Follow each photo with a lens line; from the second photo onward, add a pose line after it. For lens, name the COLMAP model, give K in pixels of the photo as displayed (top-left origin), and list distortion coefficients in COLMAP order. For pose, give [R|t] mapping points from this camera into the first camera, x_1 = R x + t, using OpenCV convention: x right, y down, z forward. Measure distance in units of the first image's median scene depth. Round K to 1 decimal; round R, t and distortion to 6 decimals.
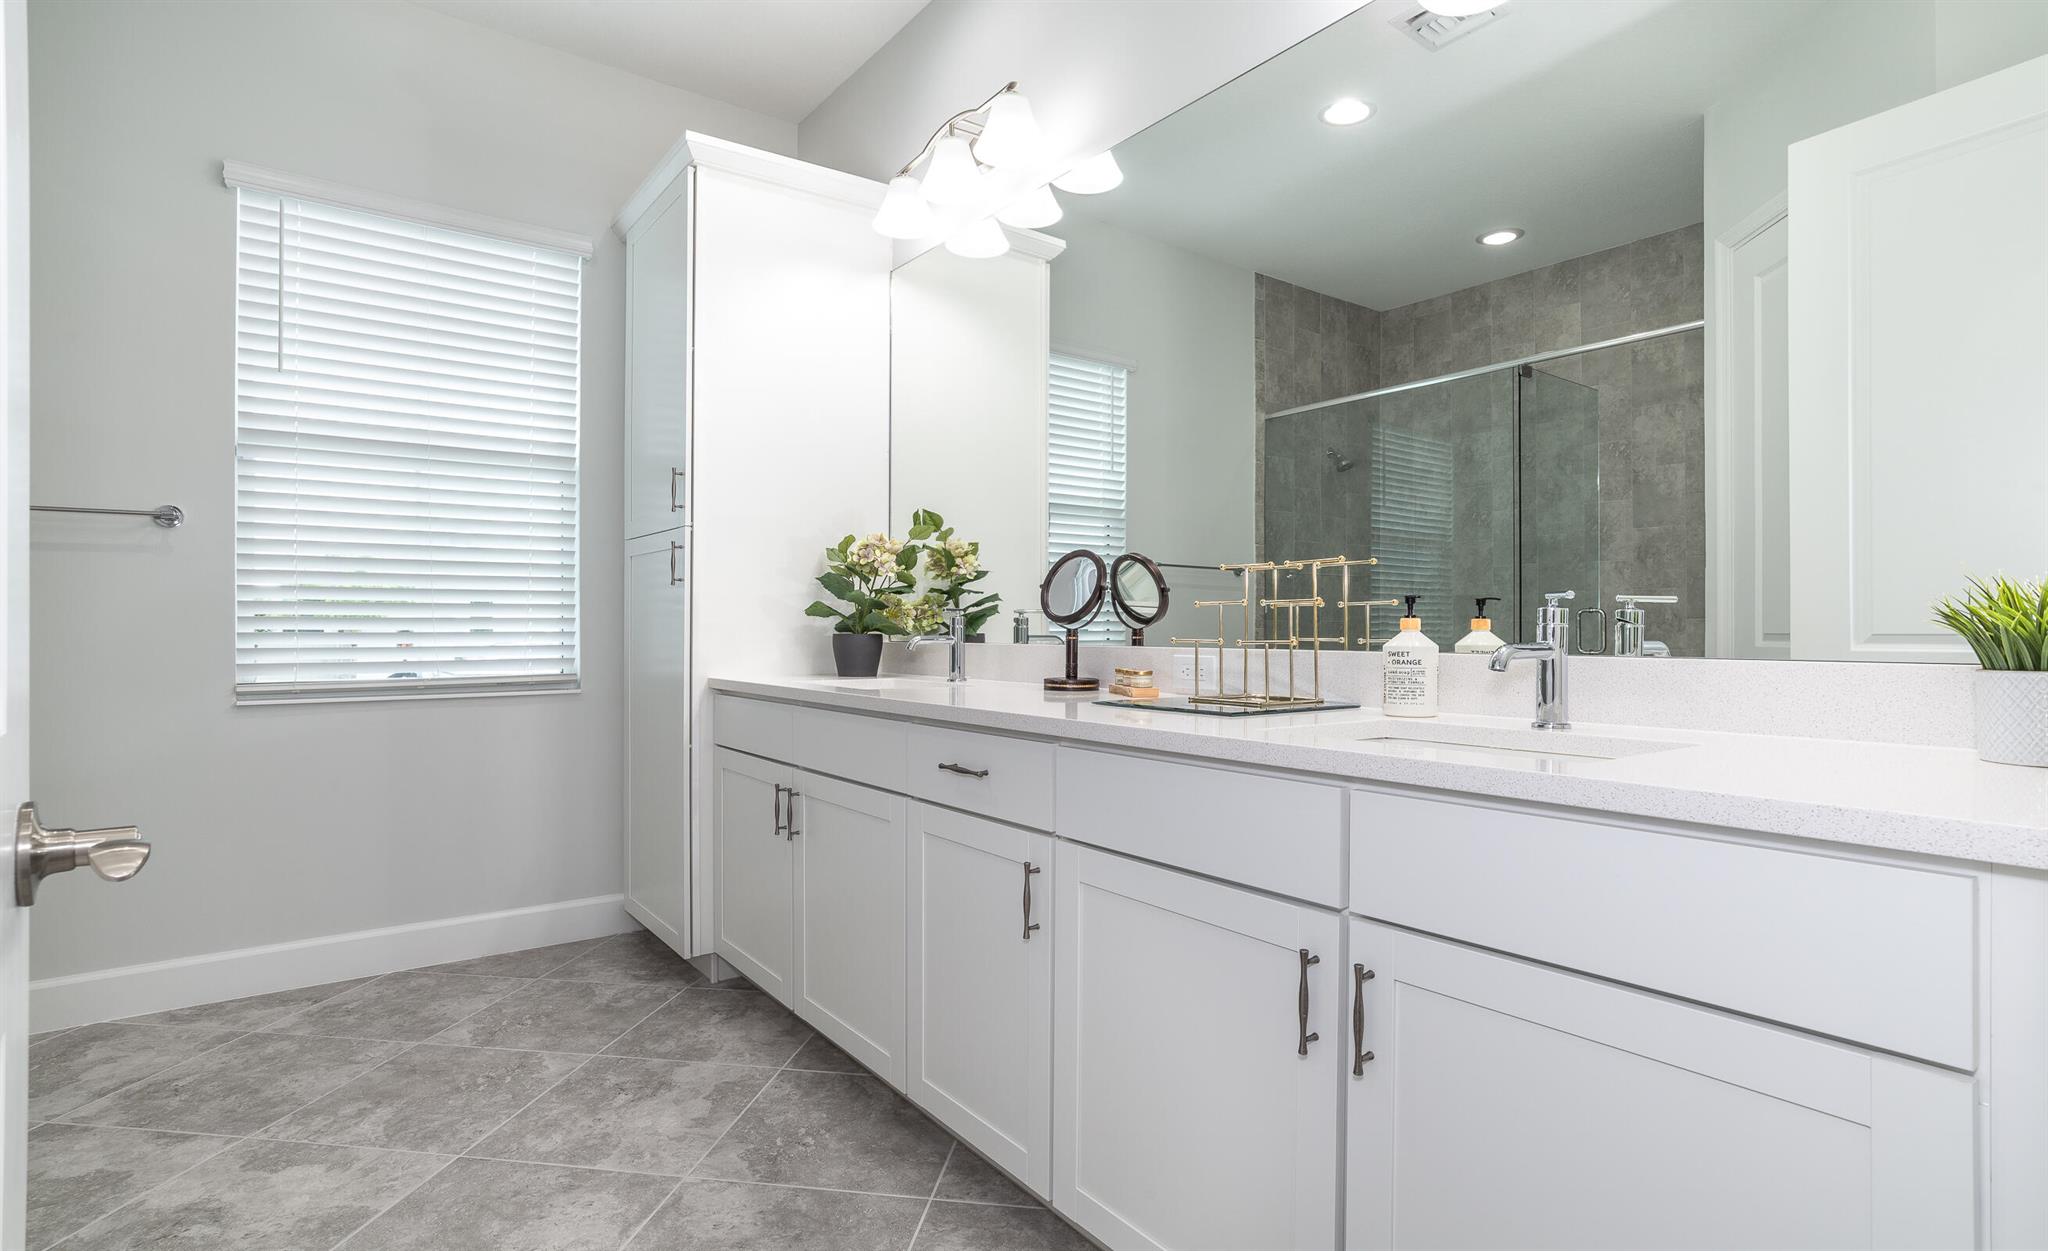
lens RADIAL K [[1010.3, 0, 1022.7], [0, 1010.3, 615.6], [0, 0, 1]] dist [-0.039813, 0.020751]
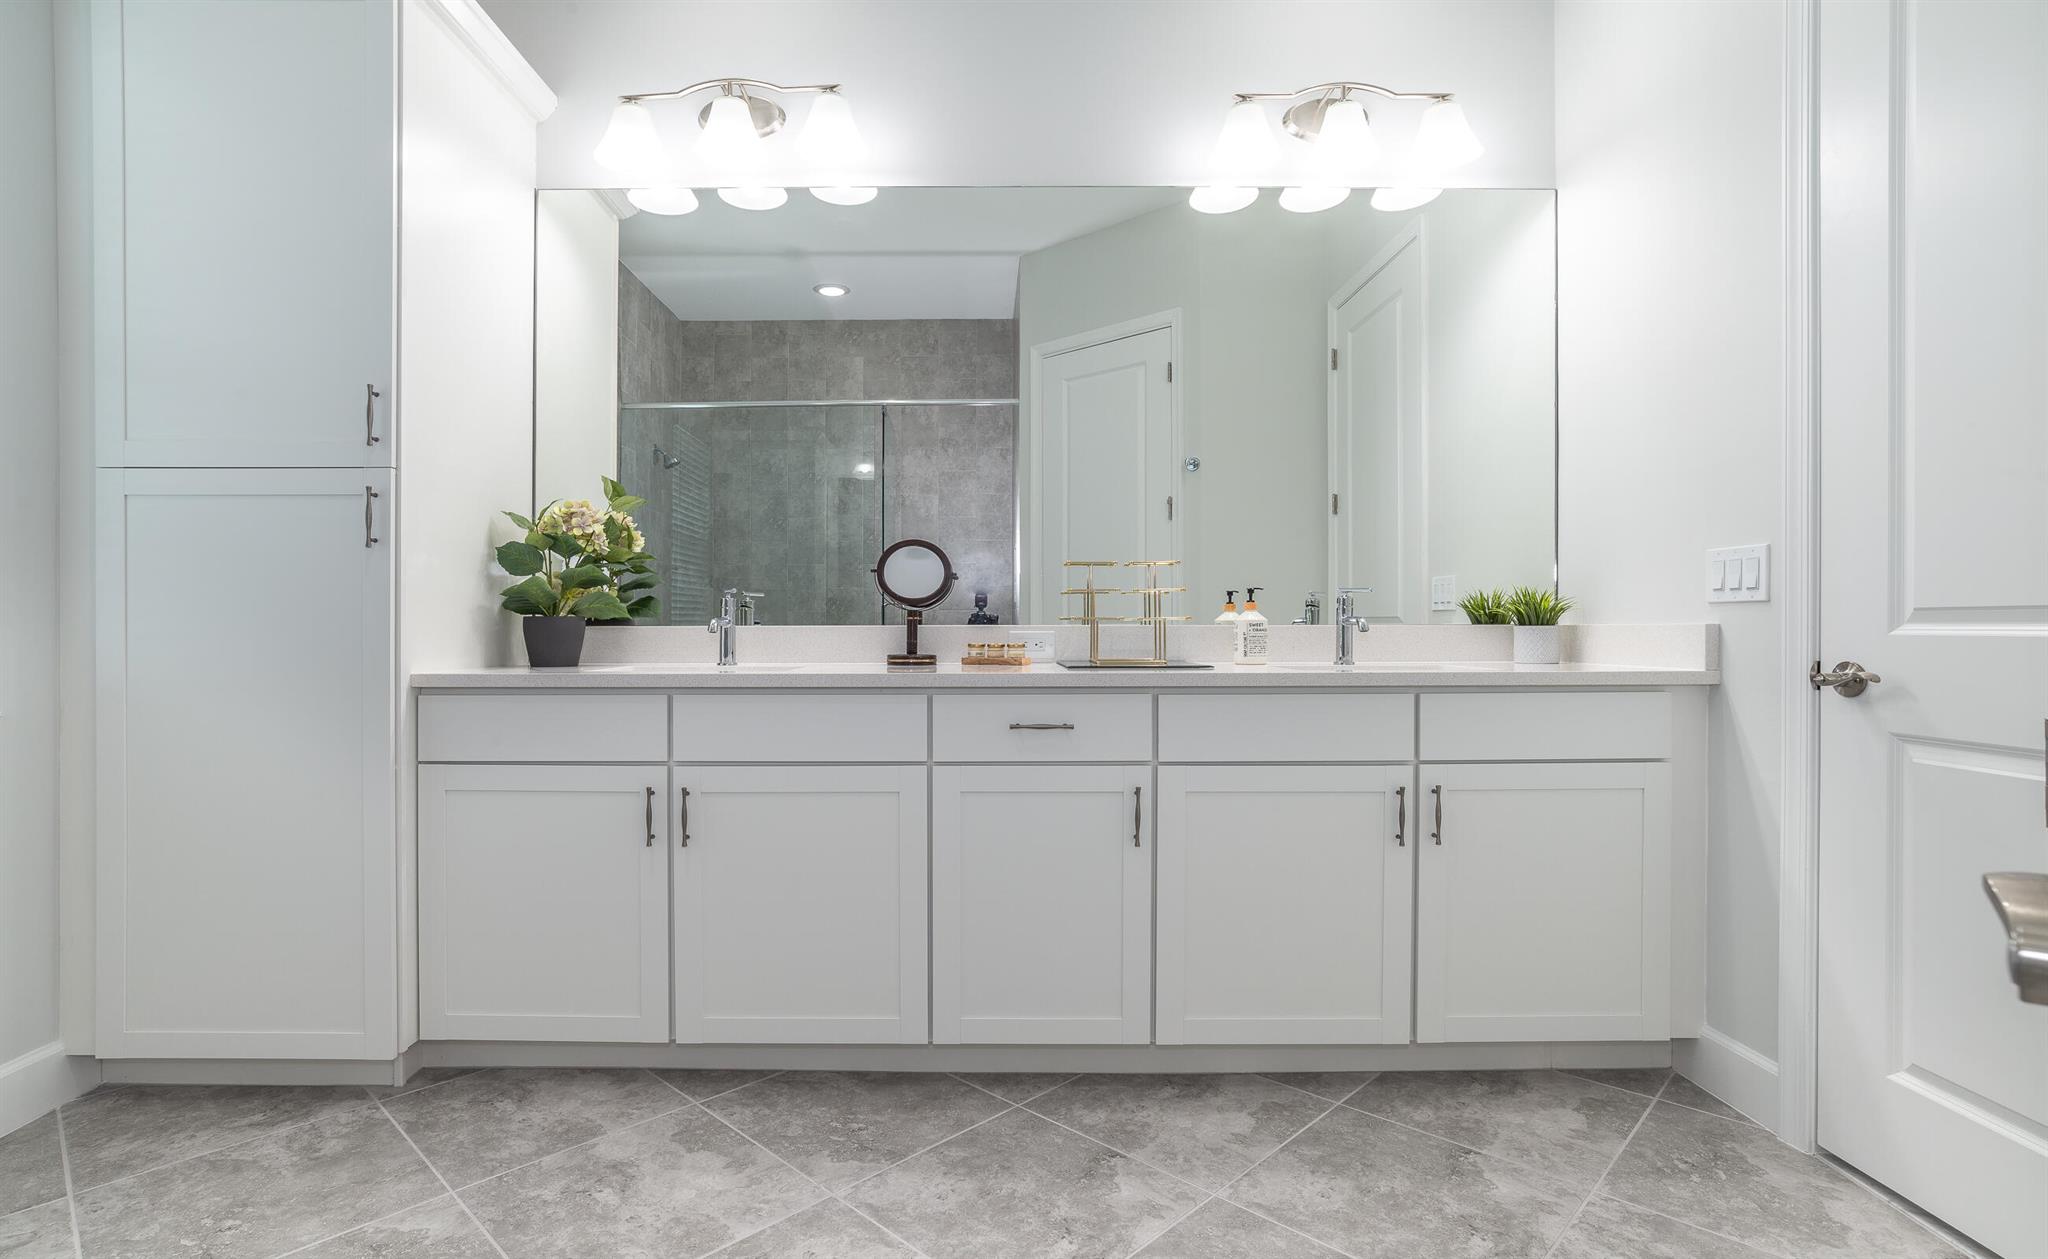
lens RADIAL K [[1006.6, 0, 994.3], [0, 1006.6, 608.1], [0, 0, 1]] dist [-0.024698, 0.014872]
pose [[0.604974, 0.010295, 0.796179, -0.642493], [-0.007133, 0.999946, -0.007510, 0.015682], [-0.796213, -0.001136, 0.605015, 0.207438]]
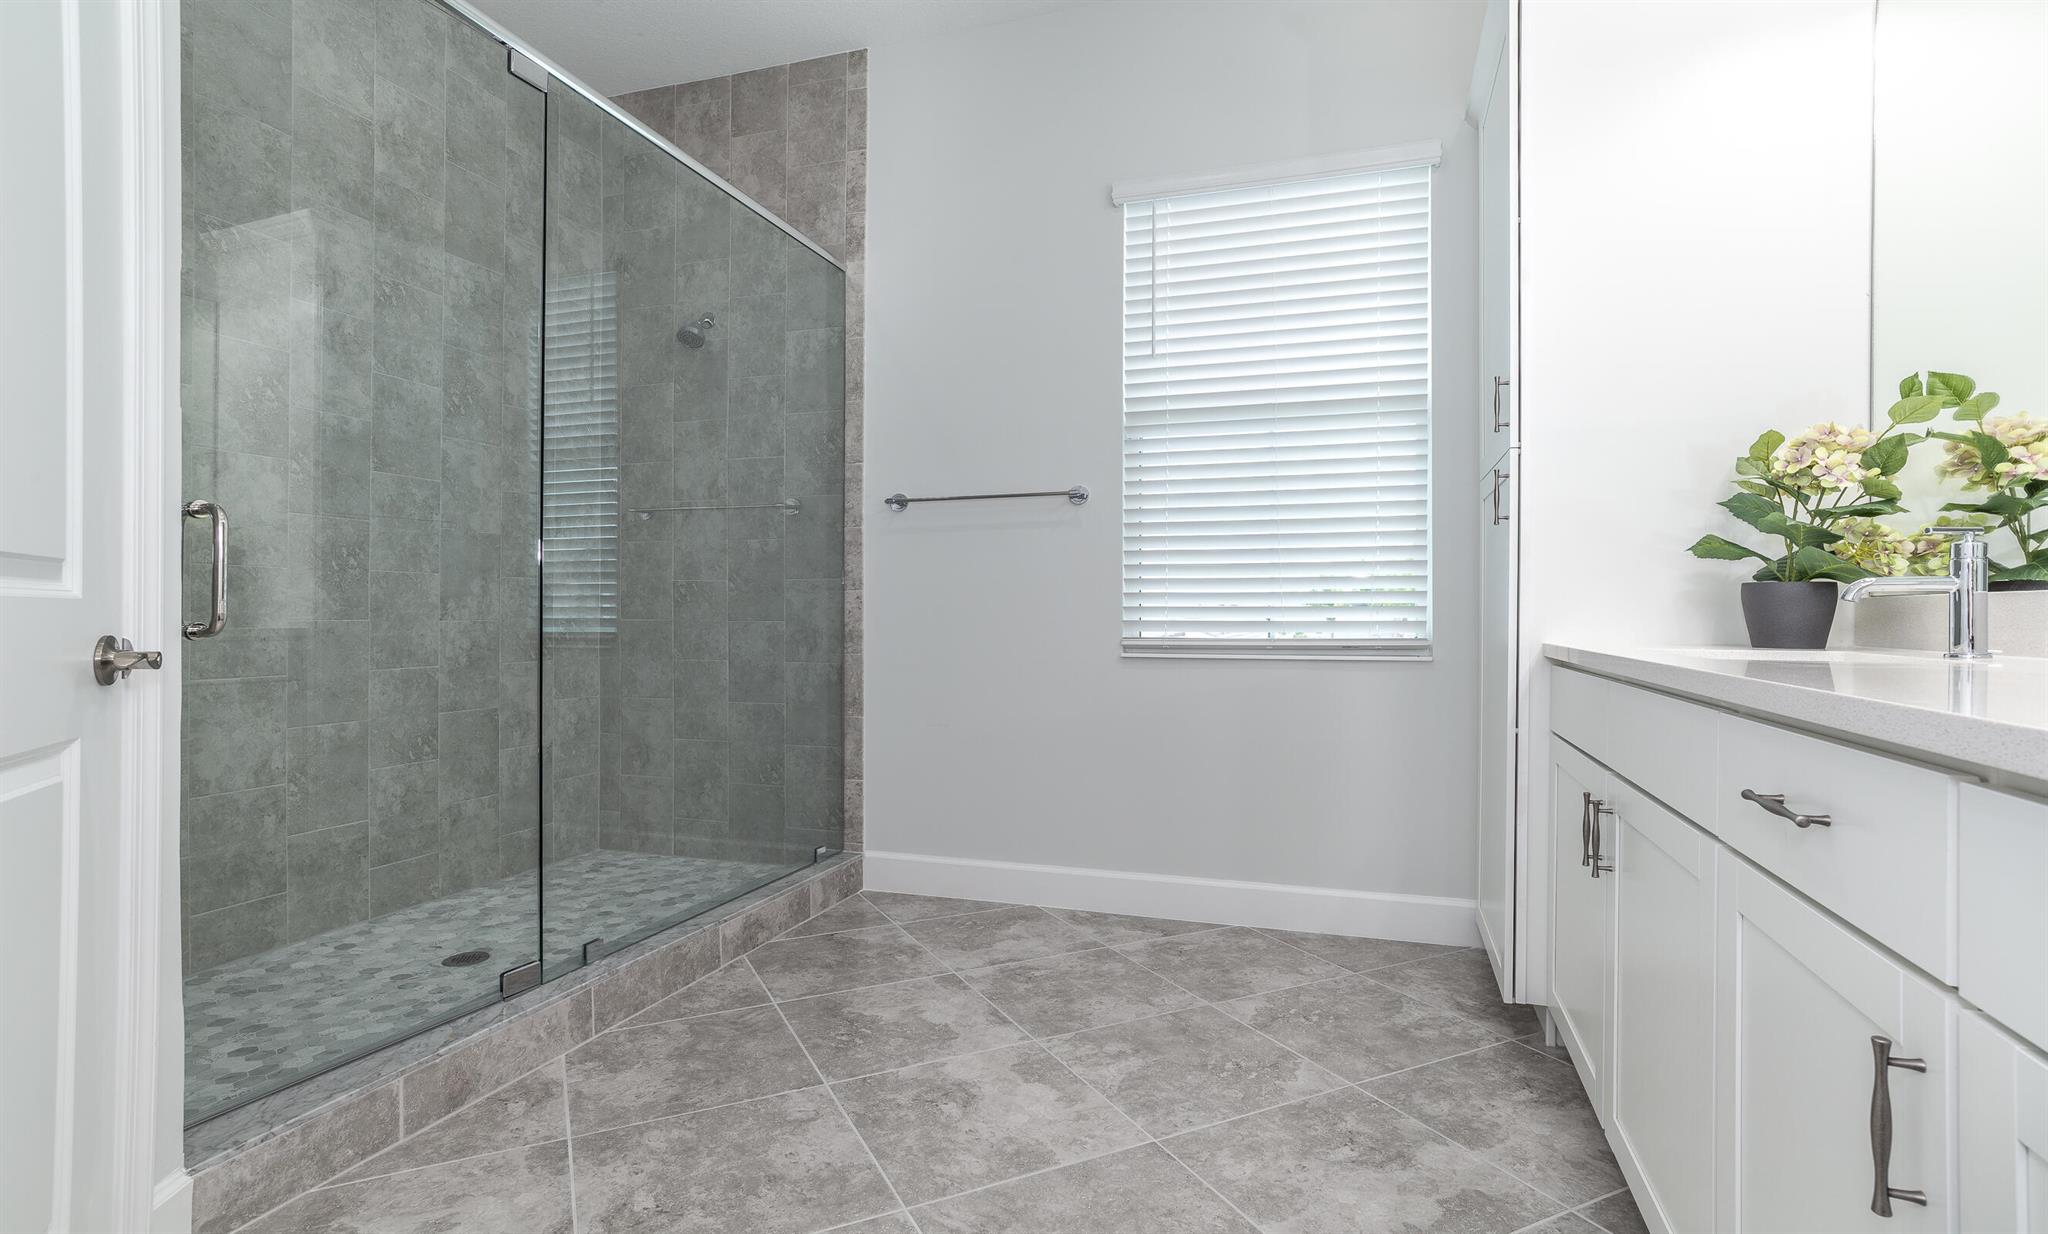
lens RADIAL K [[997.1, 0, 1032.8], [0, 997.1, 604.9], [0, 0, 1]] dist [-0.035697, 0.028576]
pose [[0.570969, -0.005578, -0.820953, 0.084172], [0.008128, 0.999966, -0.001141, 0.030926], [0.820932, -0.006021, 0.570995, 0.257972]]
